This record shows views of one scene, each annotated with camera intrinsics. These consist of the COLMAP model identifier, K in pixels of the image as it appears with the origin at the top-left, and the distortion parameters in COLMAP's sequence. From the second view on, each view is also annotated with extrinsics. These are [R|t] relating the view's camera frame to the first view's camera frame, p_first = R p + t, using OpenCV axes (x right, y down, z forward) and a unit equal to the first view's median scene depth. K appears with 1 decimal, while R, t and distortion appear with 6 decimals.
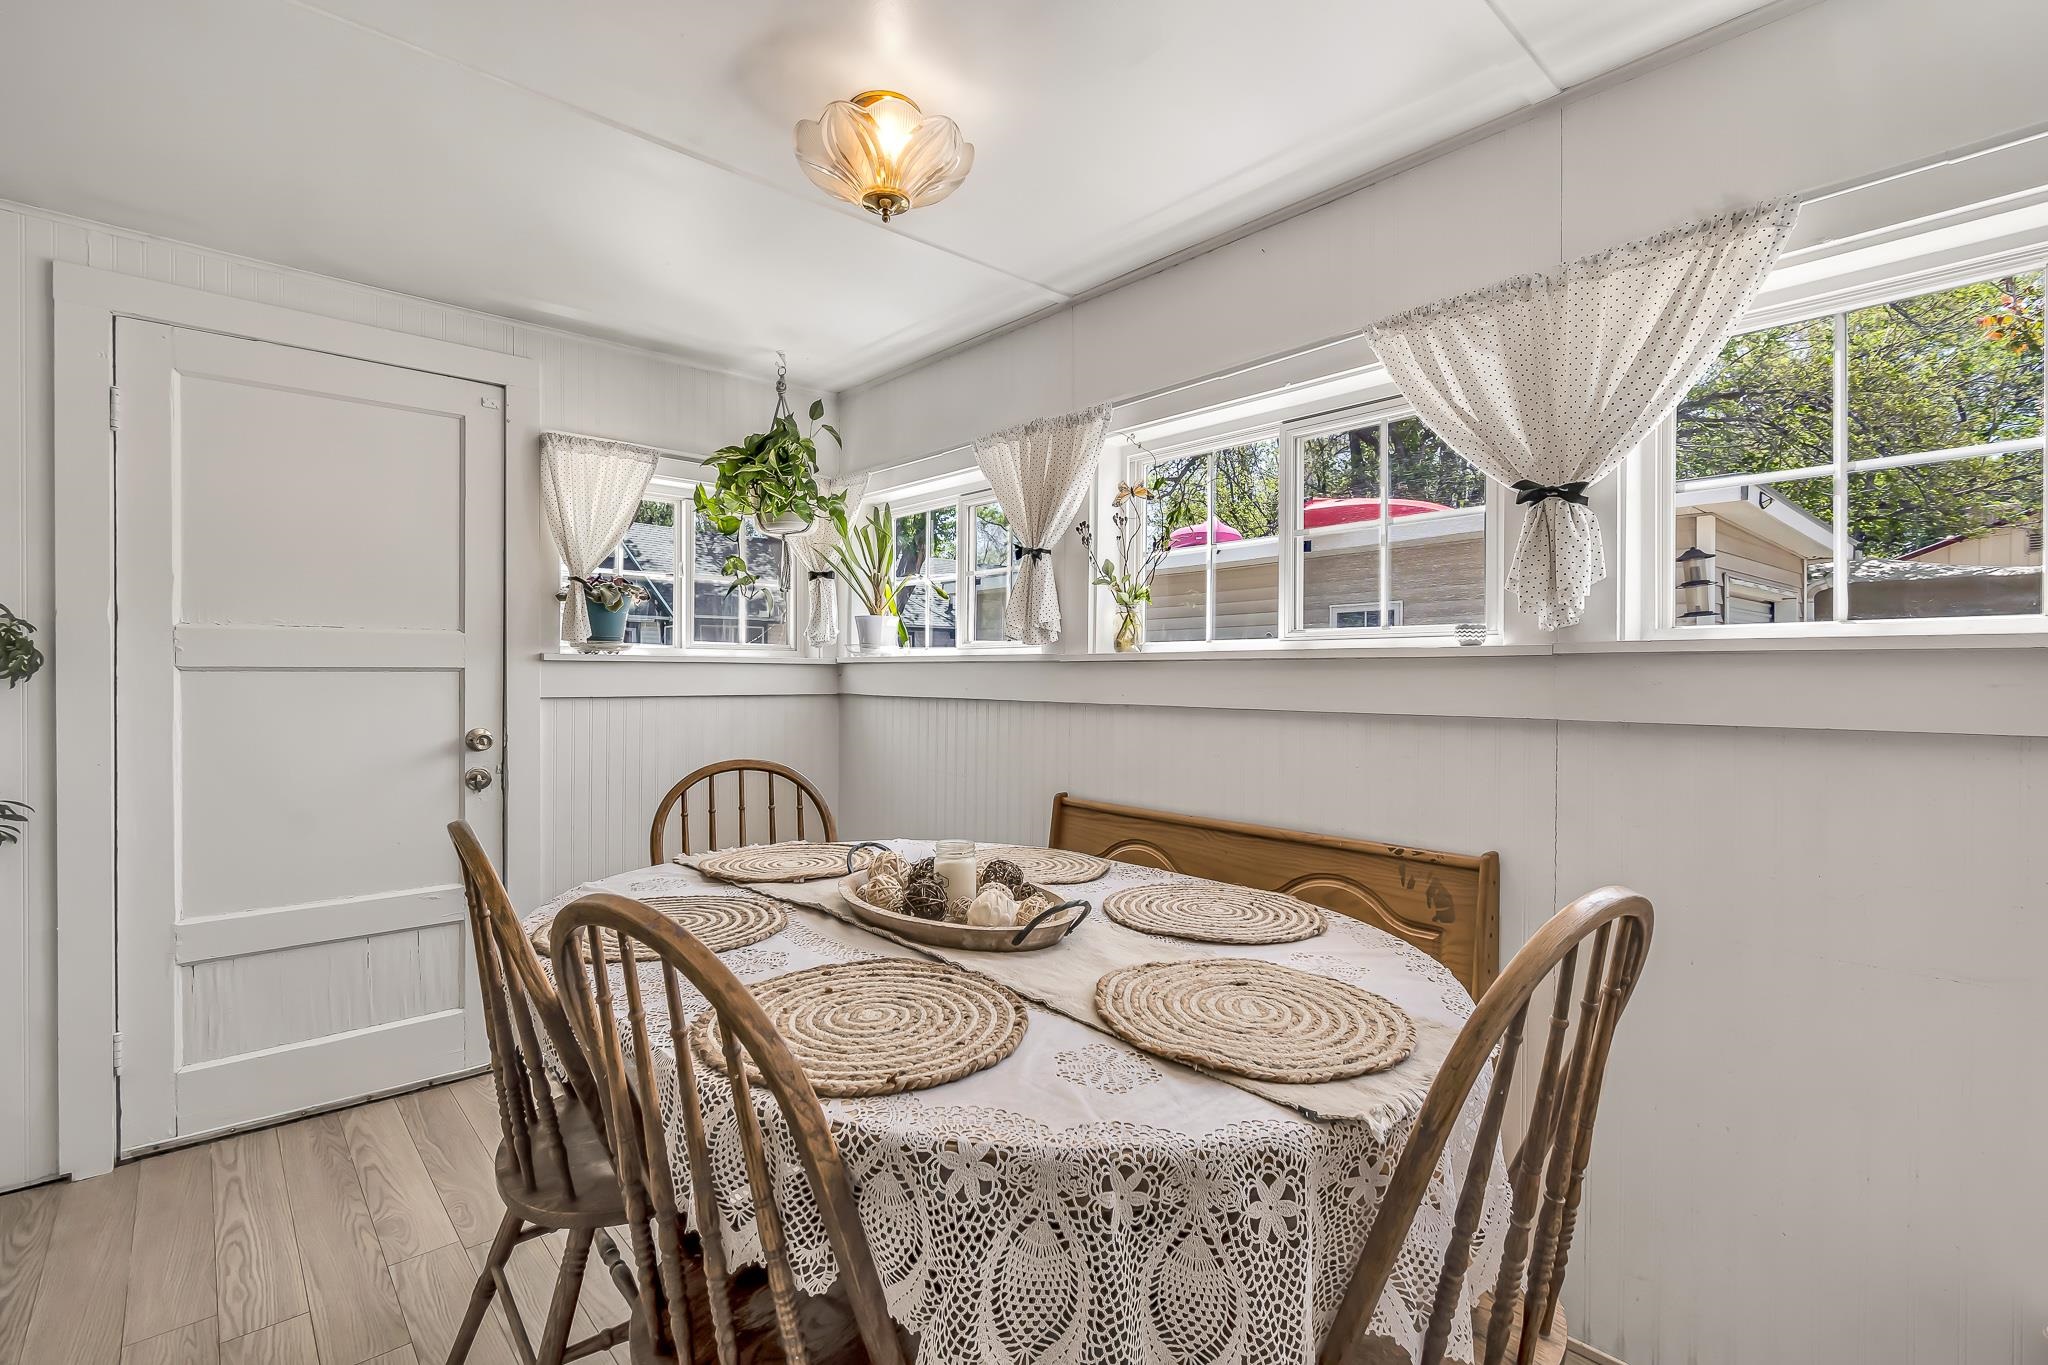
lens RADIAL K [[923.5, 0, 1022.5], [0, 923.5, 676.3], [0, 0, 1]] dist [0.002298, -0.001274]
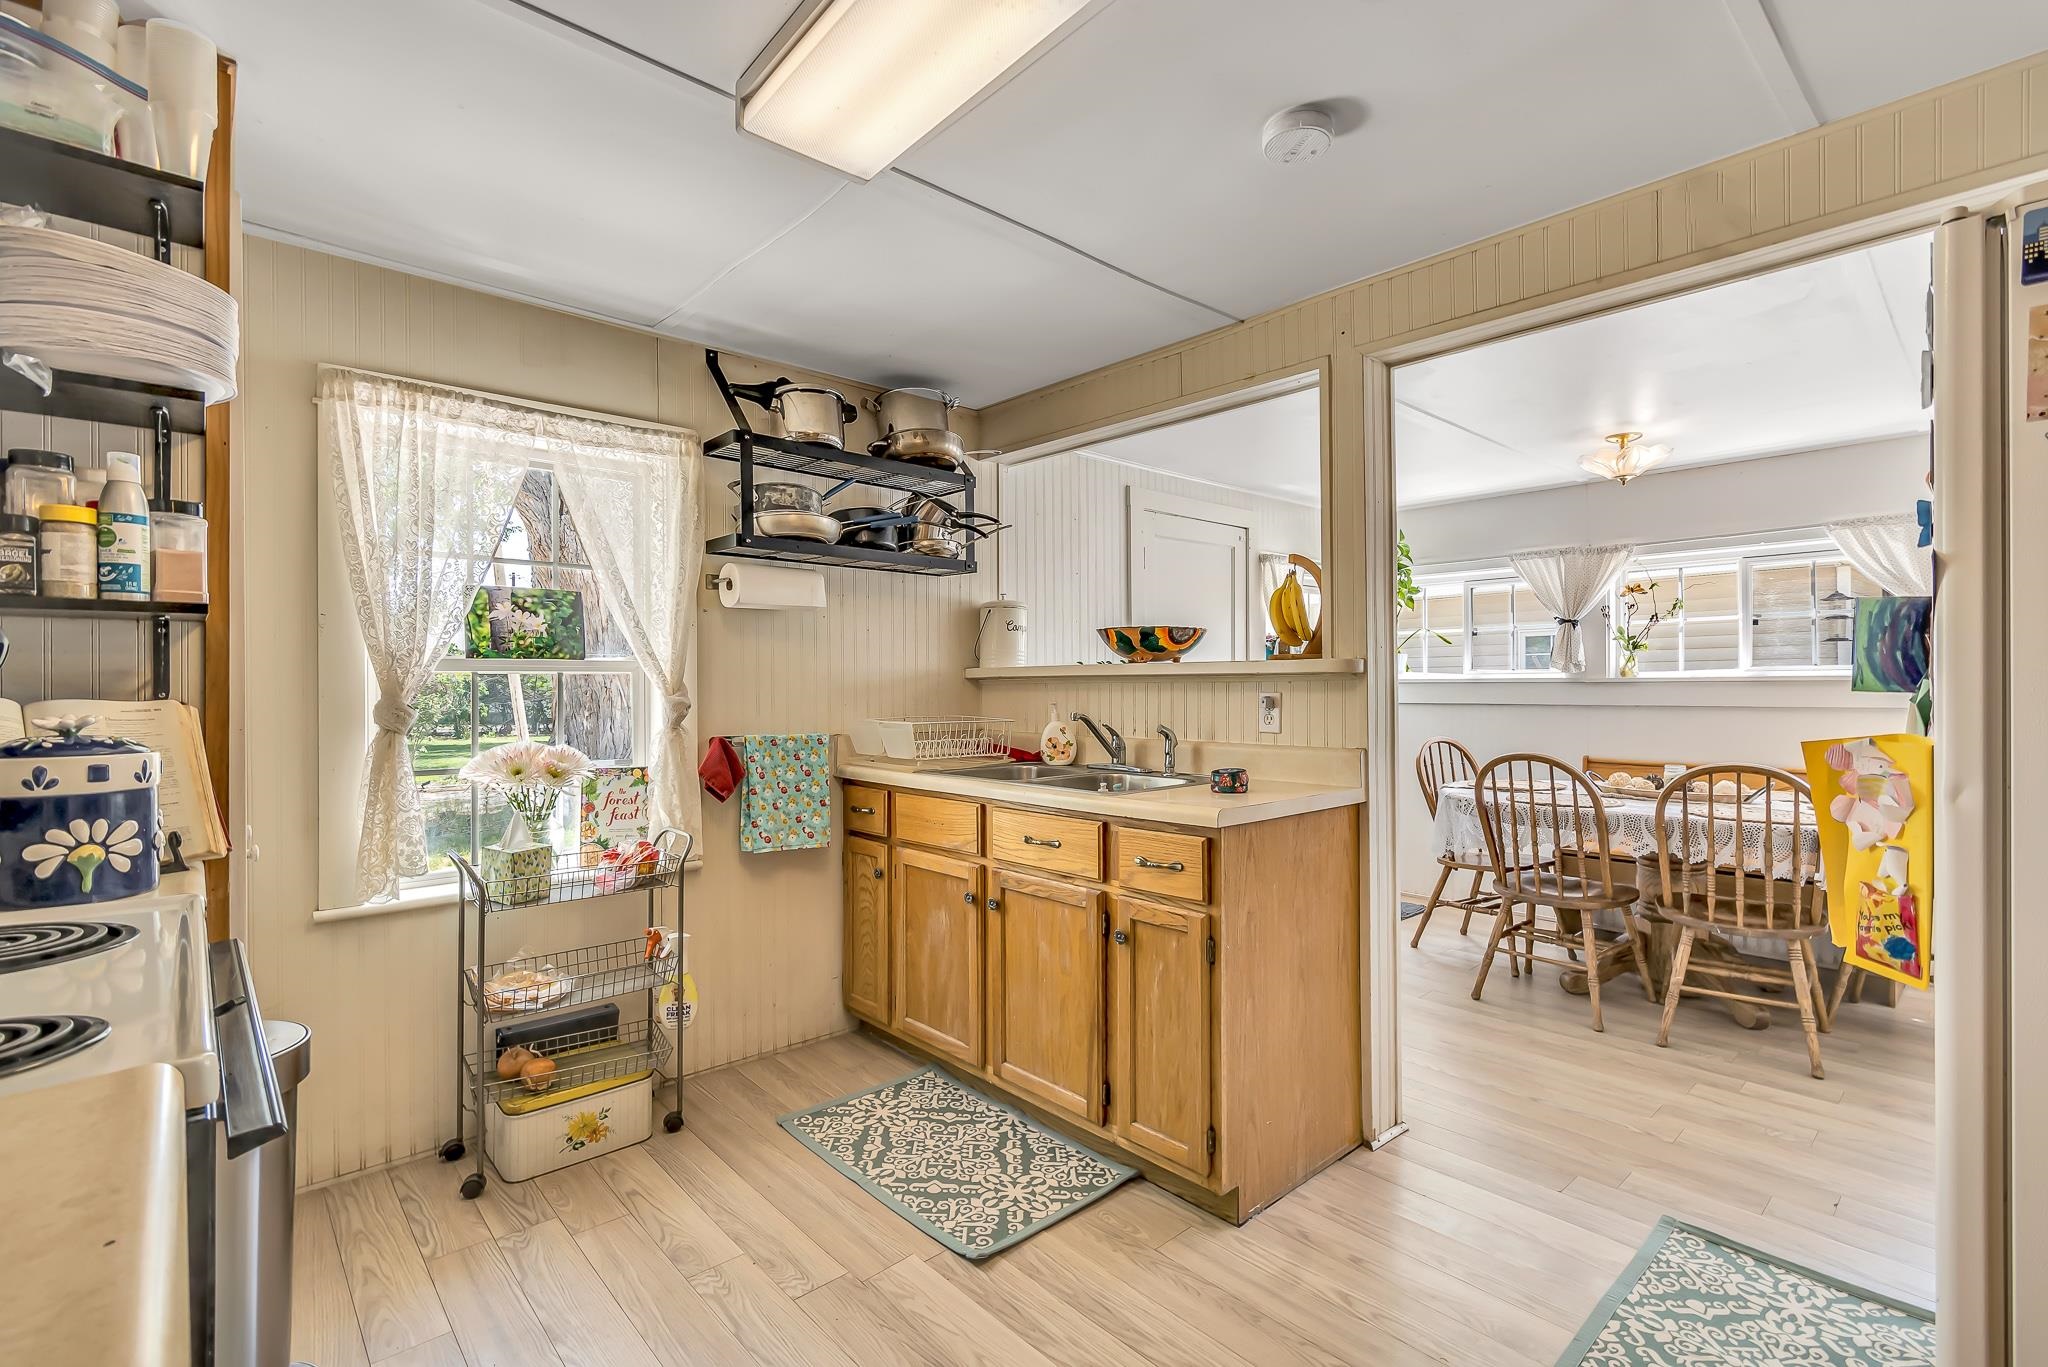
lens RADIAL K [[923.5, 0, 1031.9], [0, 923.5, 680.9], [0, 0, 1]] dist [0.002298, -0.001274]
pose [[0.999880, -0.011769, 0.010066, -1.095717], [0.011871, 0.999879, -0.010052, -0.014421], [-0.009946, 0.010170, 0.999899, -0.814658]]
